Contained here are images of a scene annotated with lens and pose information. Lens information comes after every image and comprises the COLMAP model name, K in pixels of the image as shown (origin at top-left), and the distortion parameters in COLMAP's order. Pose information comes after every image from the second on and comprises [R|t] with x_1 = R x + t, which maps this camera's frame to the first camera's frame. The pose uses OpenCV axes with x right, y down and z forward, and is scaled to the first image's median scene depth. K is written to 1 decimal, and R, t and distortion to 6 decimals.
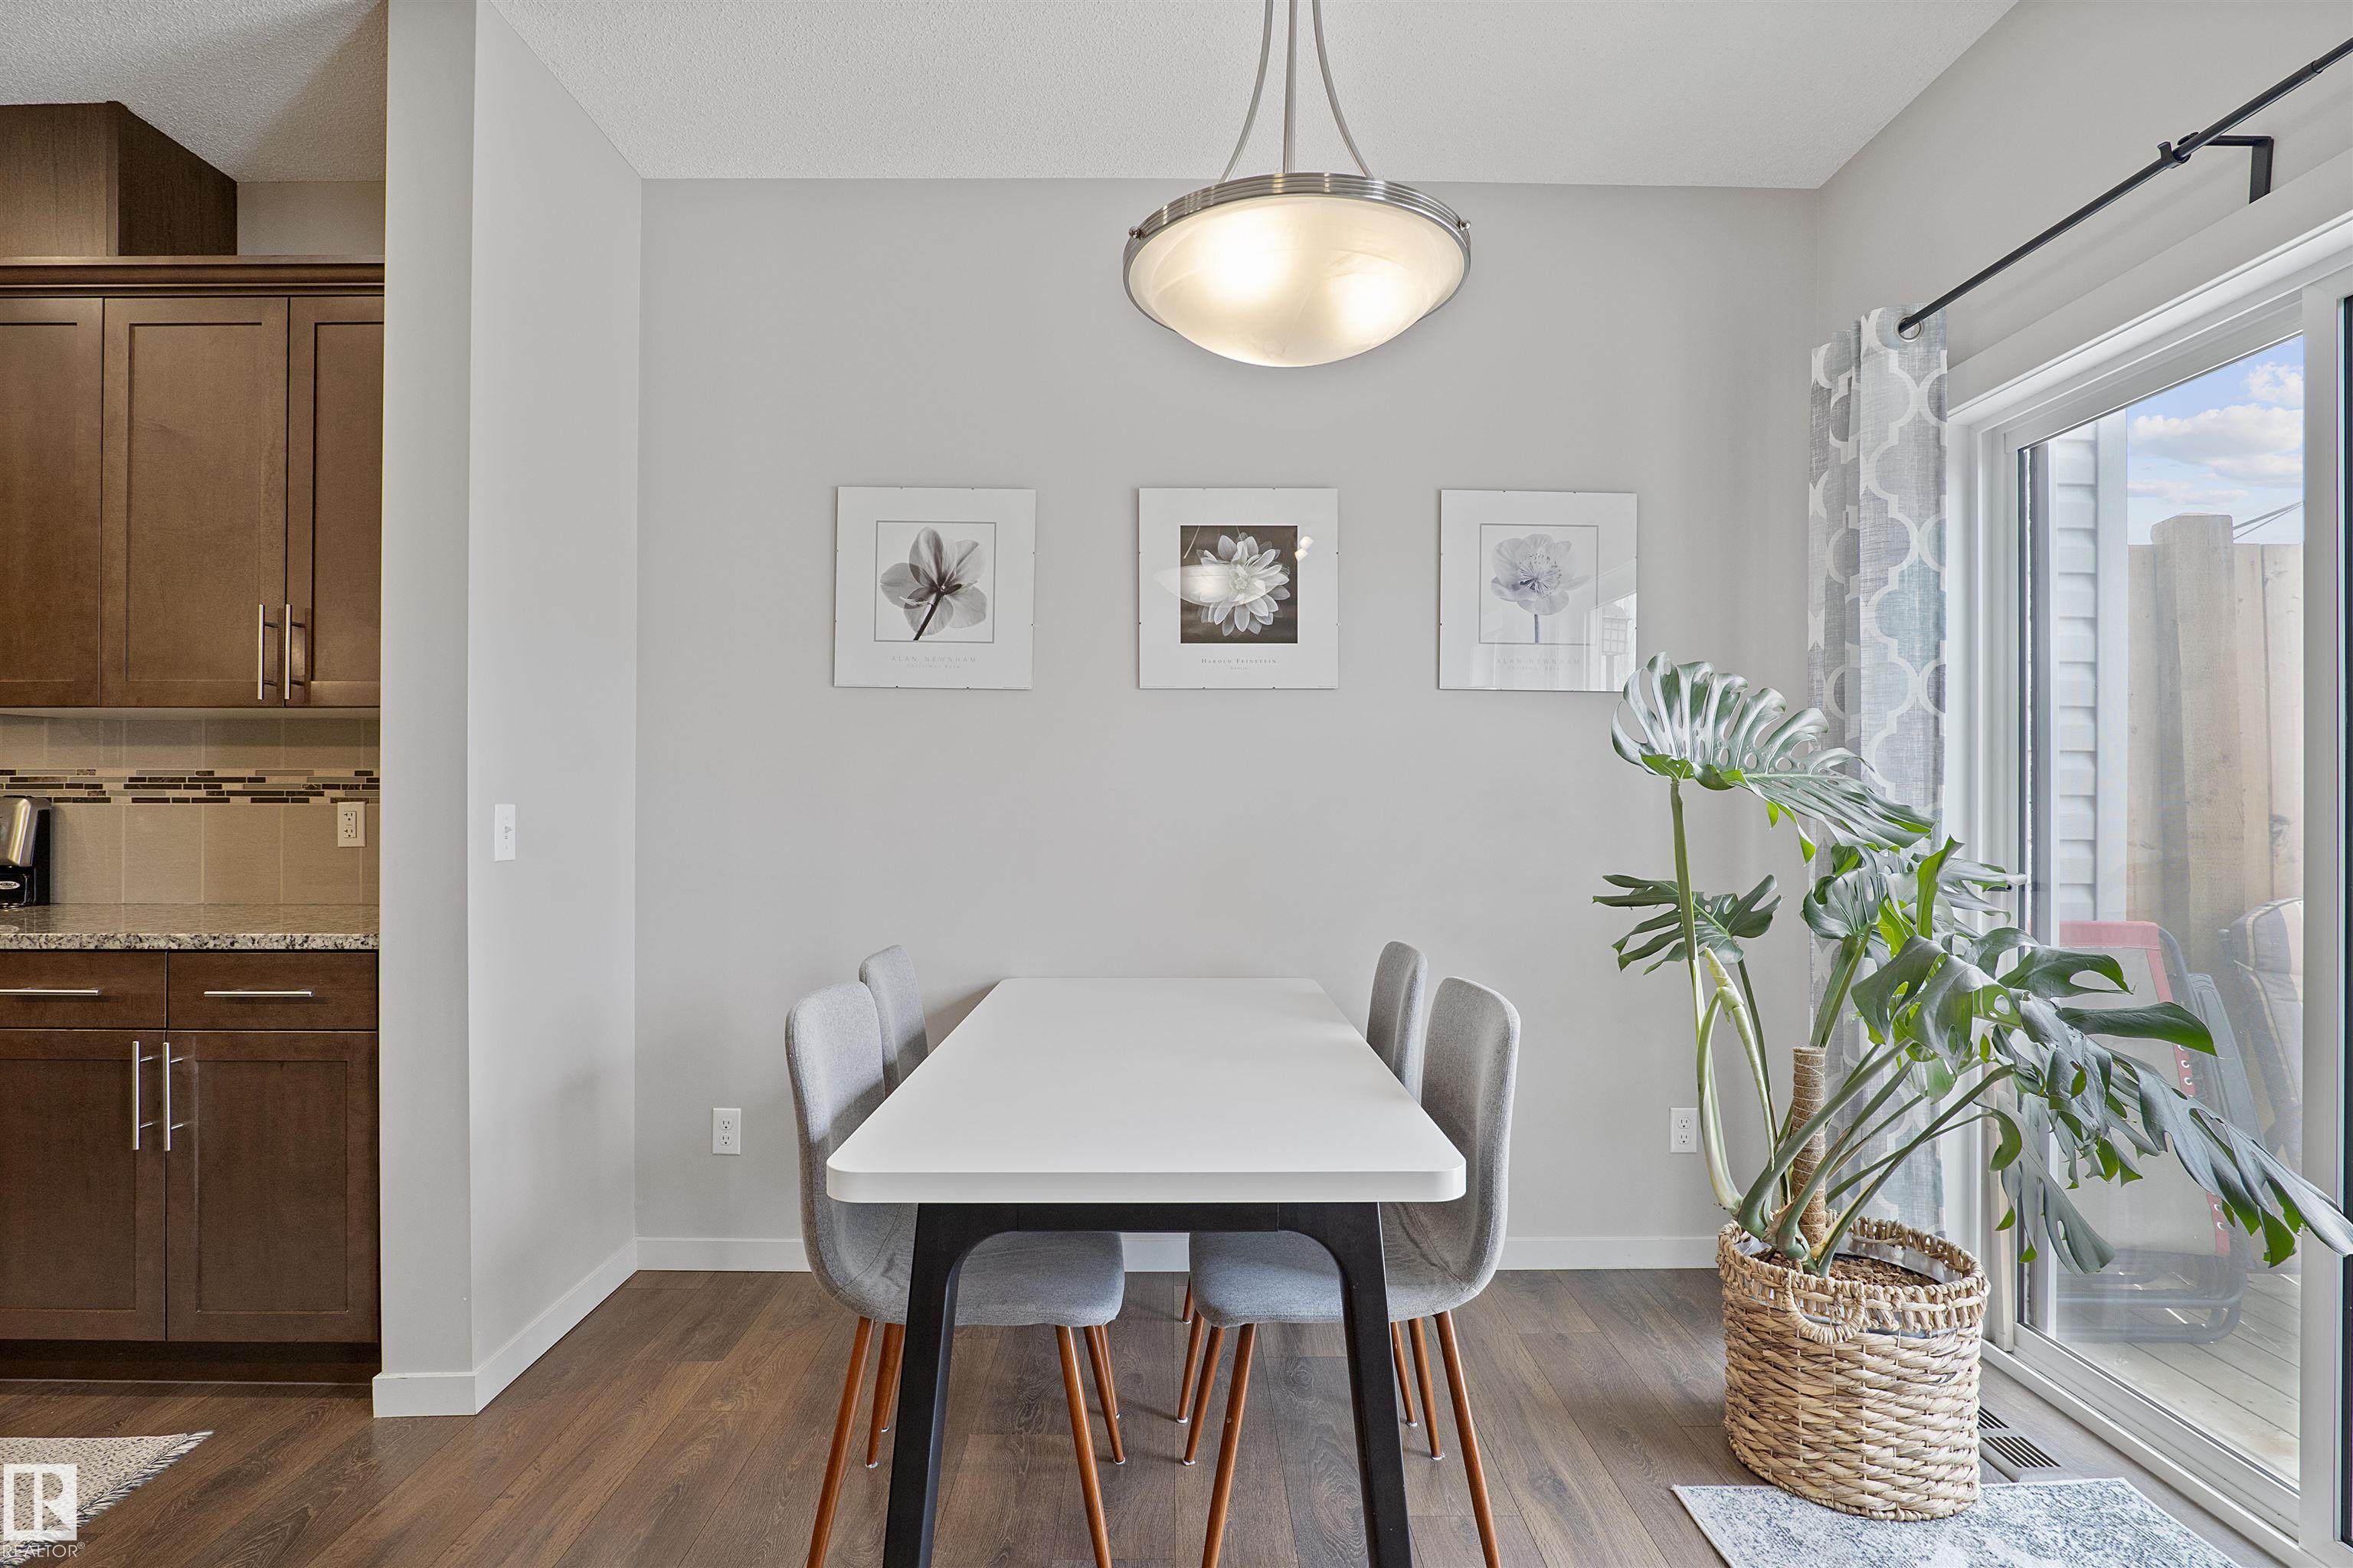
lens RADIAL K [[1107.5, 0, 1185.0], [0, 1107.5, 799.8], [0, 0, 1]] dist [-0.033522, 0.008925]
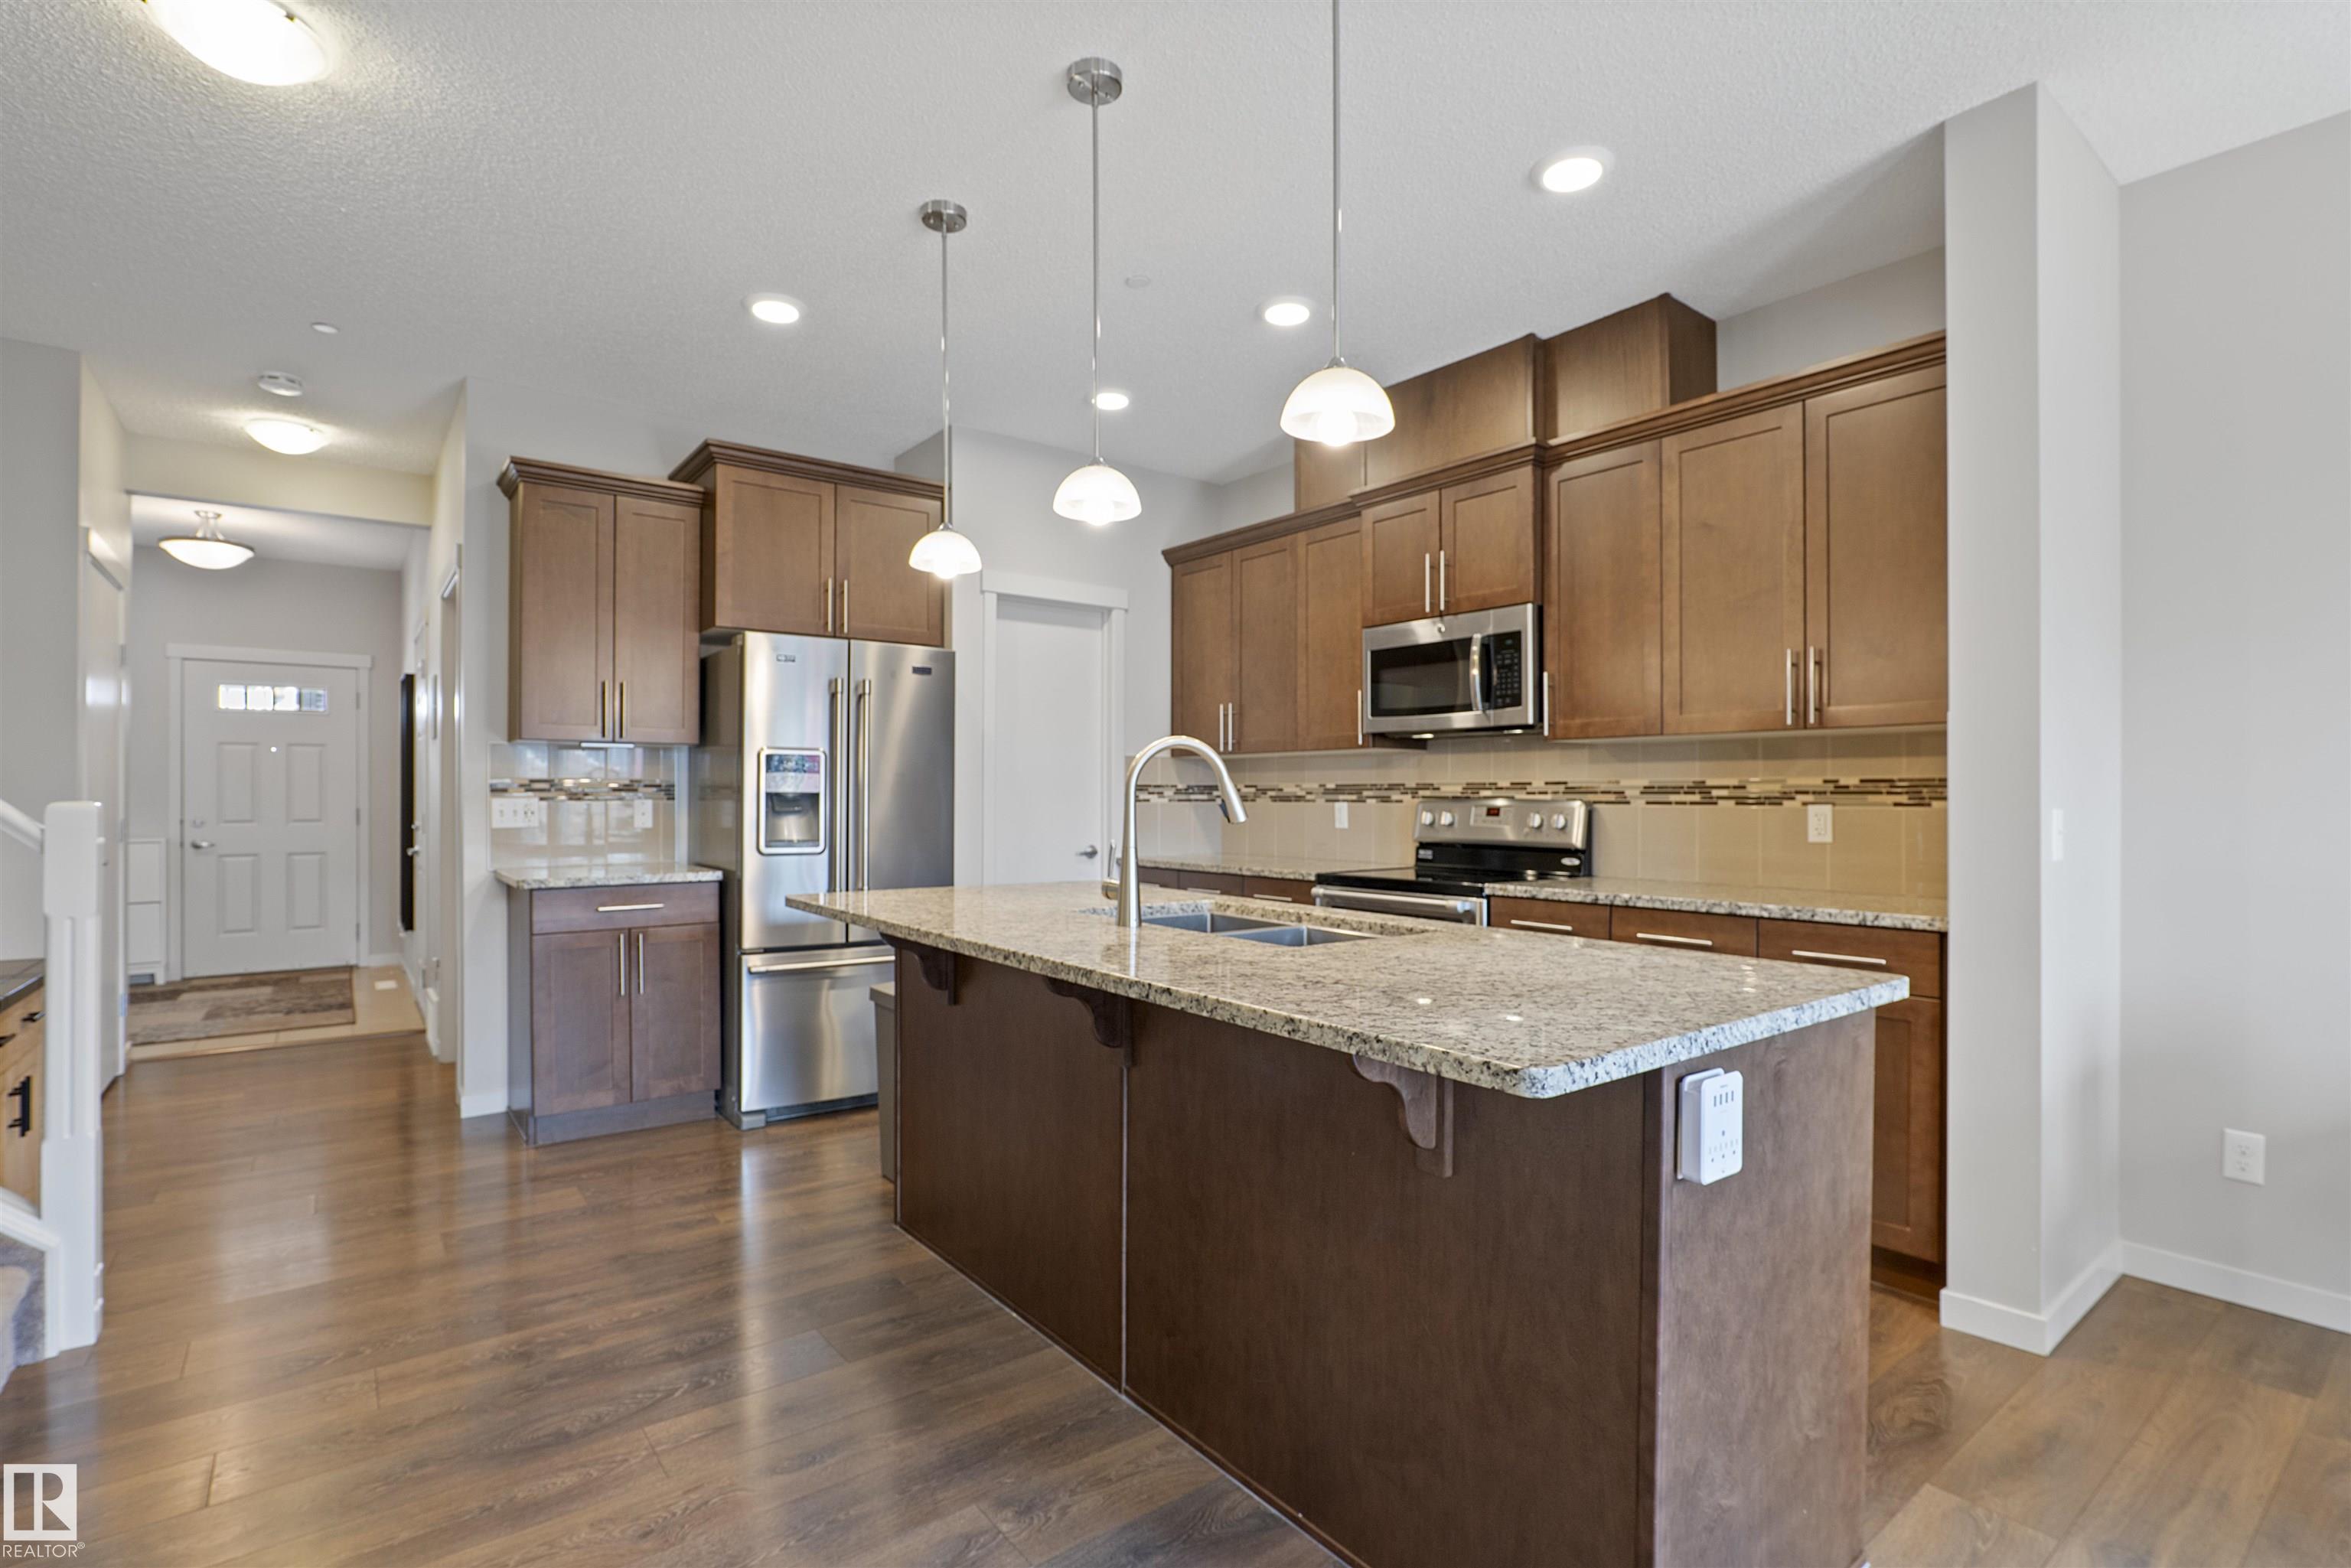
lens RADIAL K [[1111.5, 0, 1184.7], [0, 1111.5, 794.5], [0, 0, 1]] dist [-0.030241, 0.011946]
pose [[0.606688, -0.000913, -0.794939, -0.226514], [-0.002140, 0.999994, -0.002781, -0.005067], [0.794937, 0.003389, 0.606683, -0.298835]]
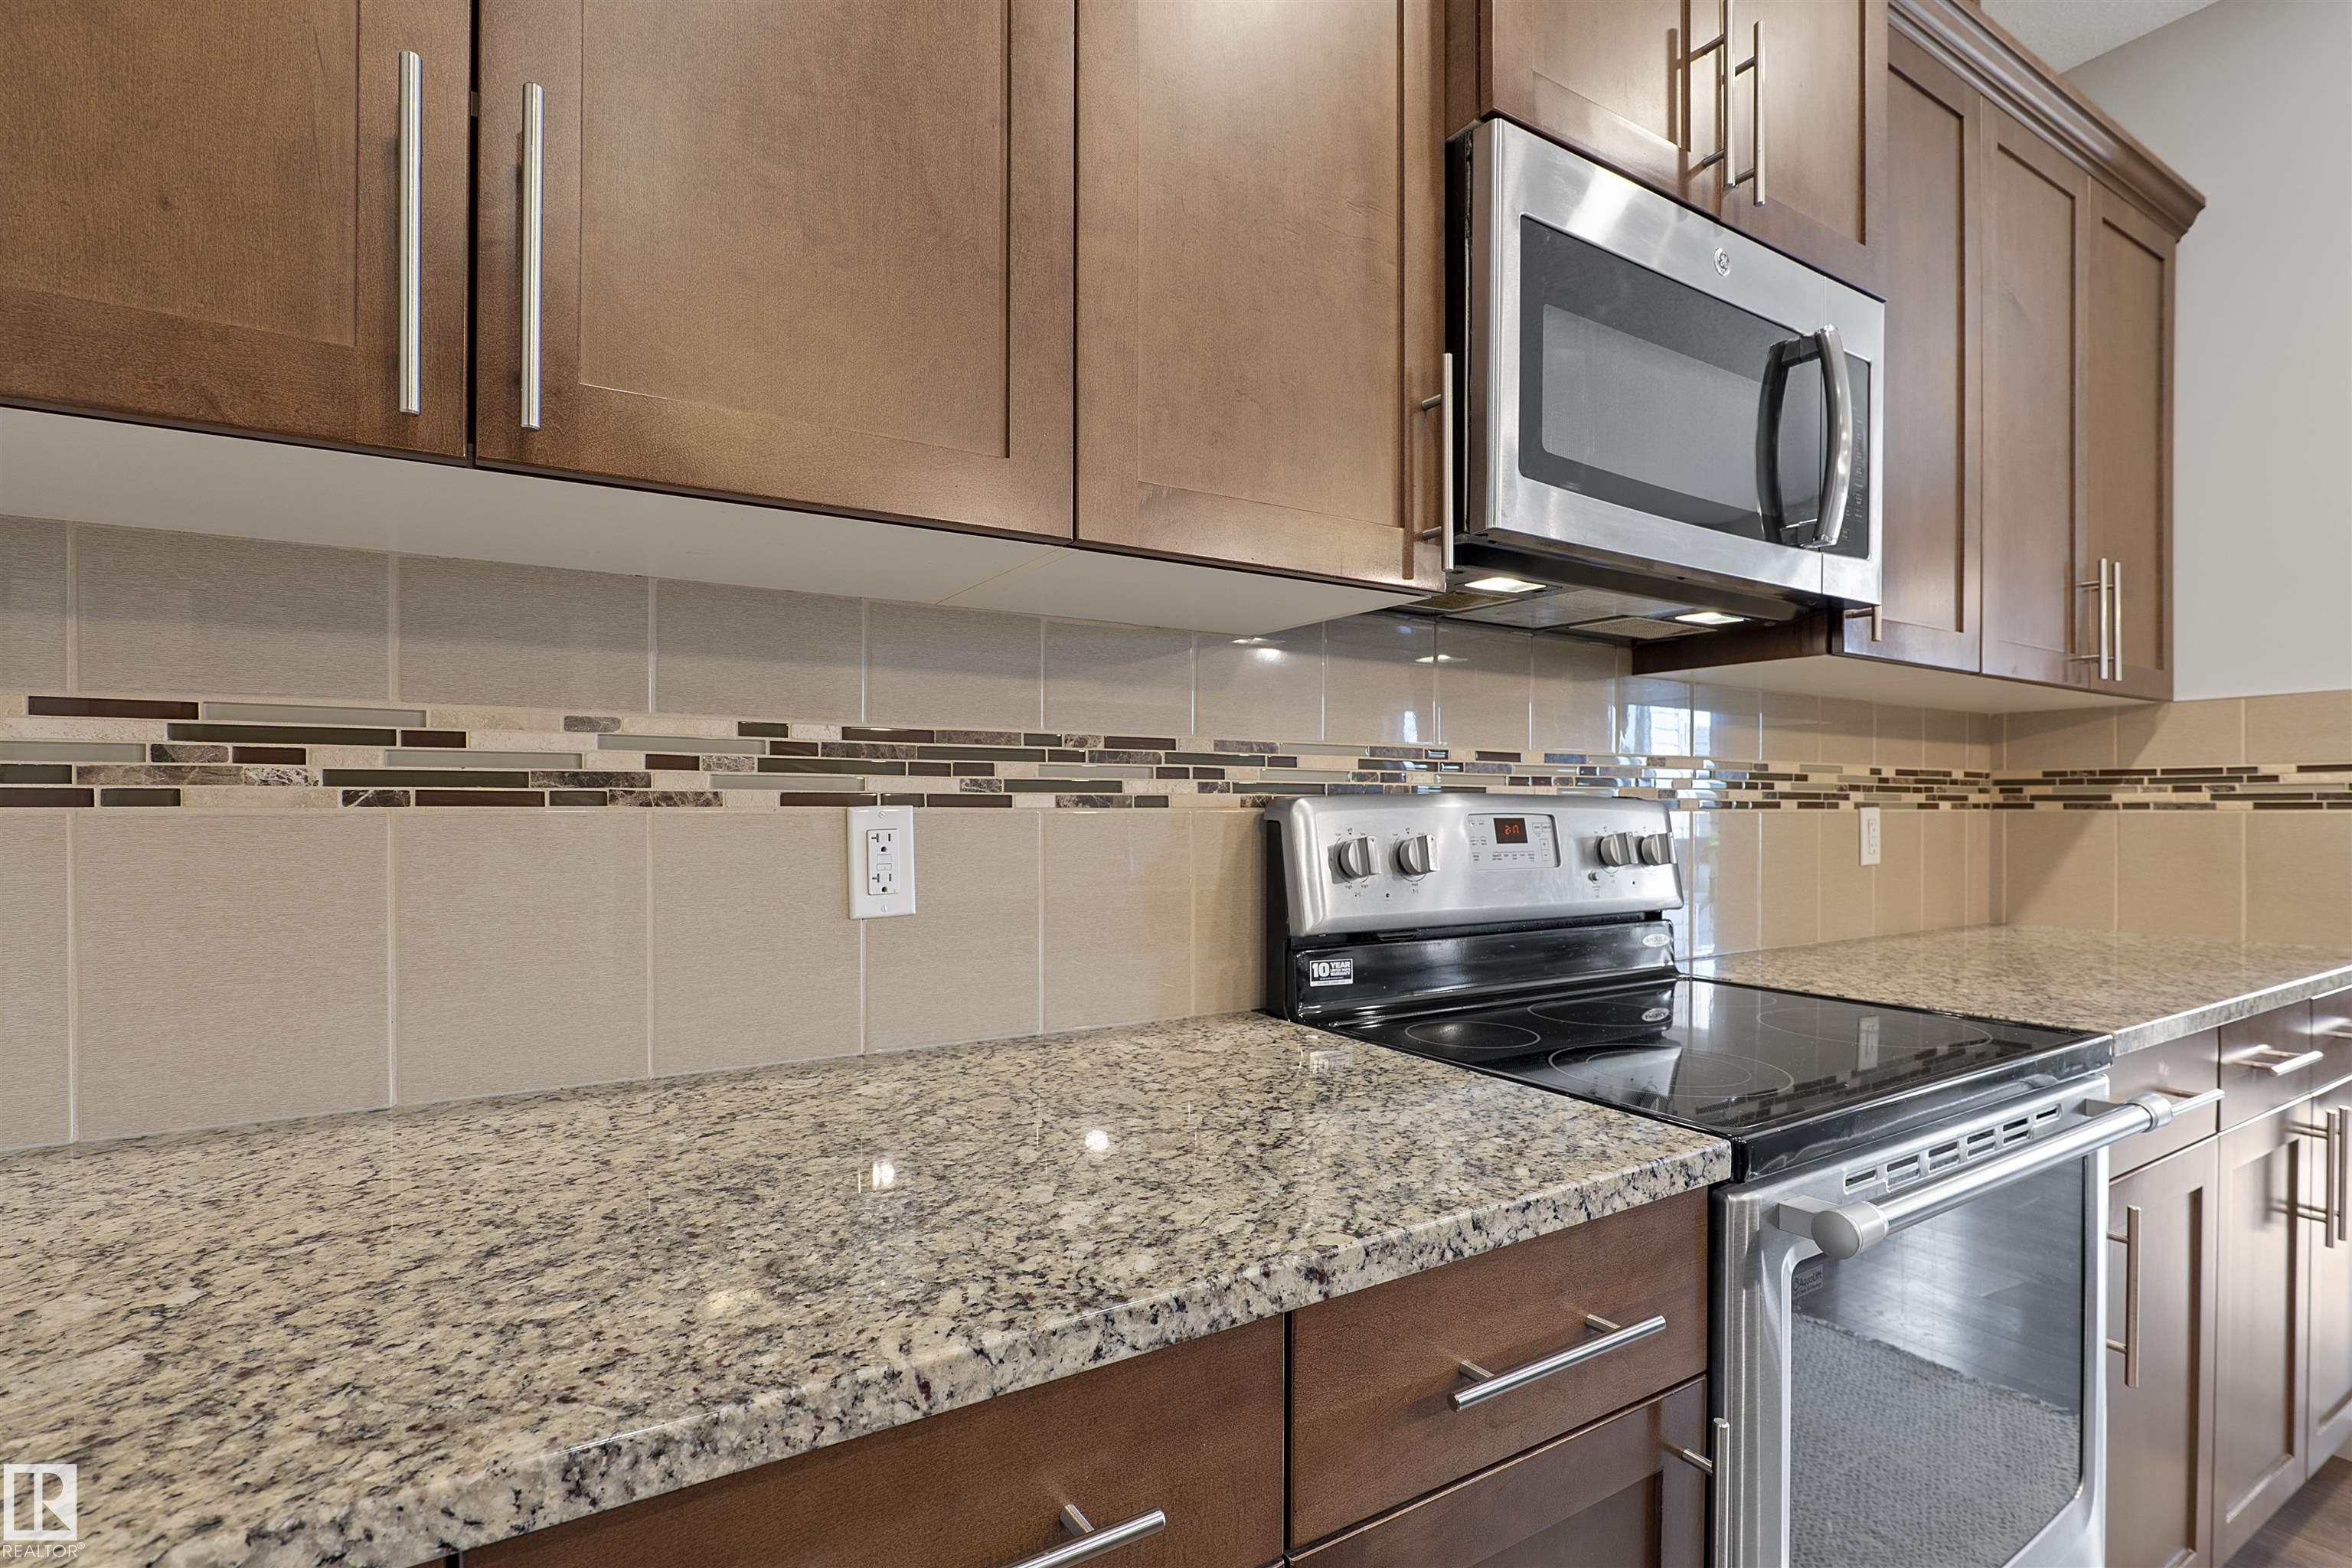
lens RADIAL K [[1118.0, 0, 1159.8], [0, 1118.0, 811.1], [0, 0, 1]] dist [-0.030210, 0.012636]
pose [[0.861079, -0.000303, 0.508471, -1.631621], [-0.003759, 0.999969, 0.006962, 0.000824], [-0.508457, -0.007906, 0.861051, 0.578932]]
